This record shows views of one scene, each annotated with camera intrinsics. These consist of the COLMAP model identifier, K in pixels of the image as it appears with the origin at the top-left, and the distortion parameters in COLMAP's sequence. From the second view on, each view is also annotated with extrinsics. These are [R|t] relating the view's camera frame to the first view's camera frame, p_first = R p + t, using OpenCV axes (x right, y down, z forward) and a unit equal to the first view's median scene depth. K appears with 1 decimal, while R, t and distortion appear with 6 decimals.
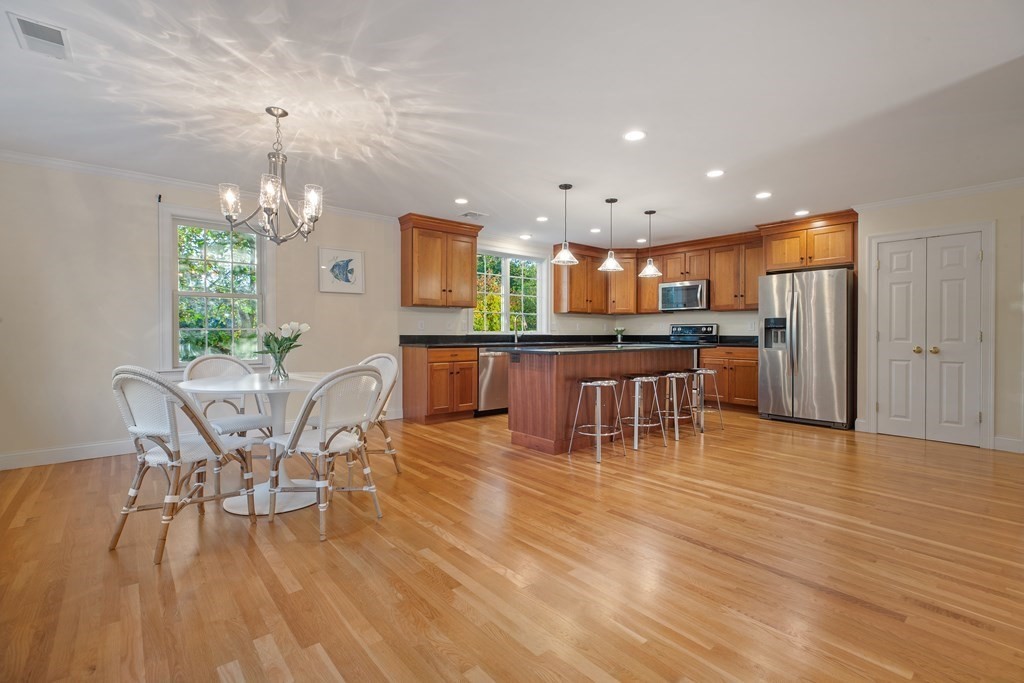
lens RADIAL K [[461.0, 0, 511.9], [0, 461.0, 336.2], [0, 0, 1]] dist [-0.001711, -0.000320]
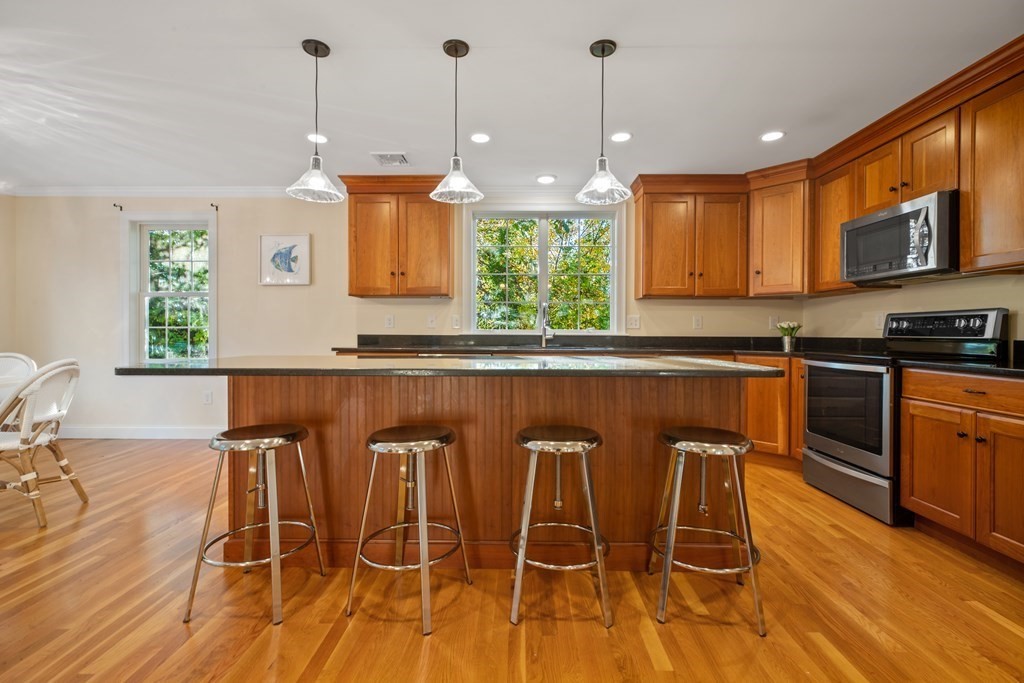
lens RADIAL K [[466.0, 0, 512.7], [0, 466.0, 332.0], [0, 0, 1]] dist [0.001377, 0.000448]
pose [[0.753970, 0.000607, -0.656909, 0.889245], [-0.007336, 0.999945, -0.007496, -0.006013], [0.656868, 0.010470, 0.753933, 1.067319]]
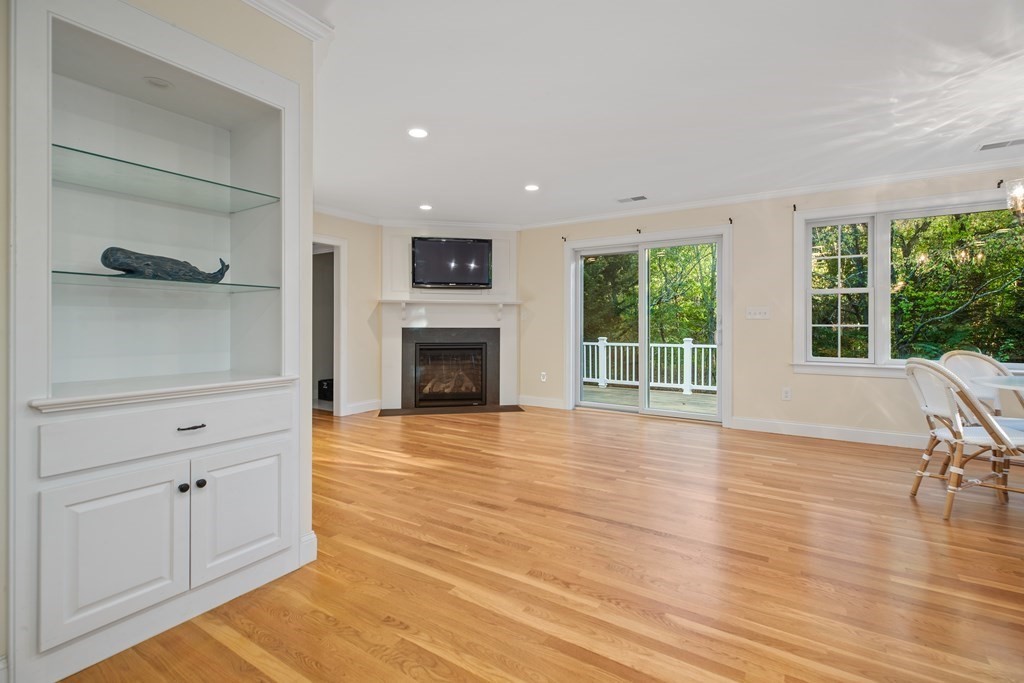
lens RADIAL K [[468.2, 0, 514.2], [0, 468.2, 327.6], [0, 0, 1]] dist [0.001020, -0.000007]
pose [[-0.955755, -0.004043, -0.294137, 0.760439], [-0.006065, 0.999964, 0.005961, -0.010068], [0.294102, 0.007481, -0.955745, 1.455182]]
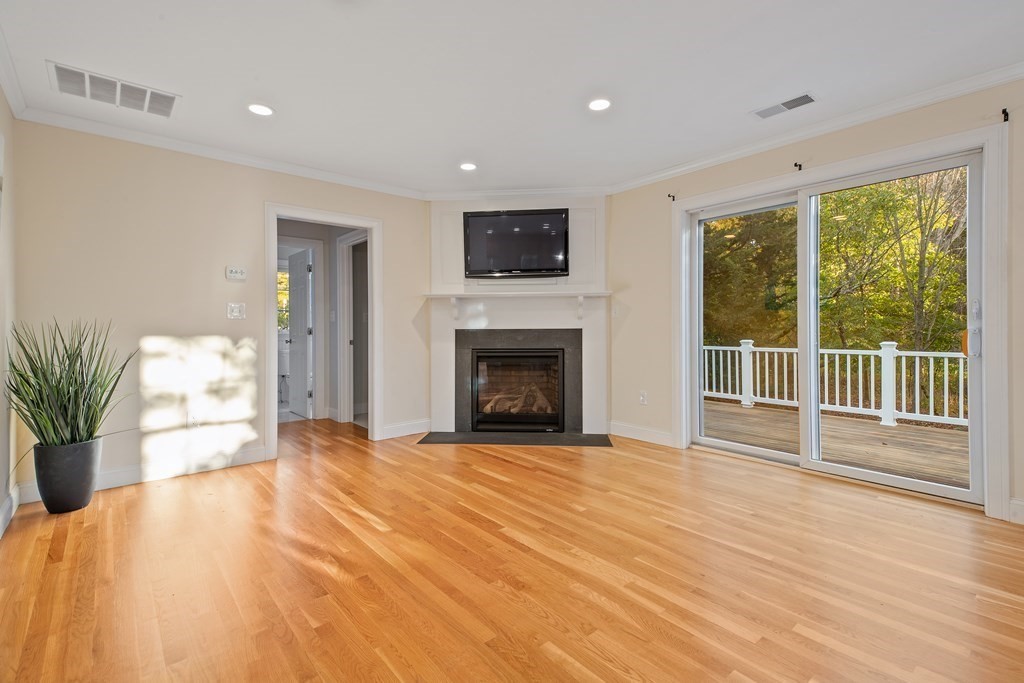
lens RADIAL K [[468.6, 0, 513.6], [0, 468.6, 330.8], [0, 0, 1]] dist [0.065758, -0.019069]
pose [[-0.999970, 0.003081, -0.007136, 0.443143], [0.003002, 0.999935, 0.011035, -0.006388], [0.007169, 0.011013, -0.999914, 0.986212]]
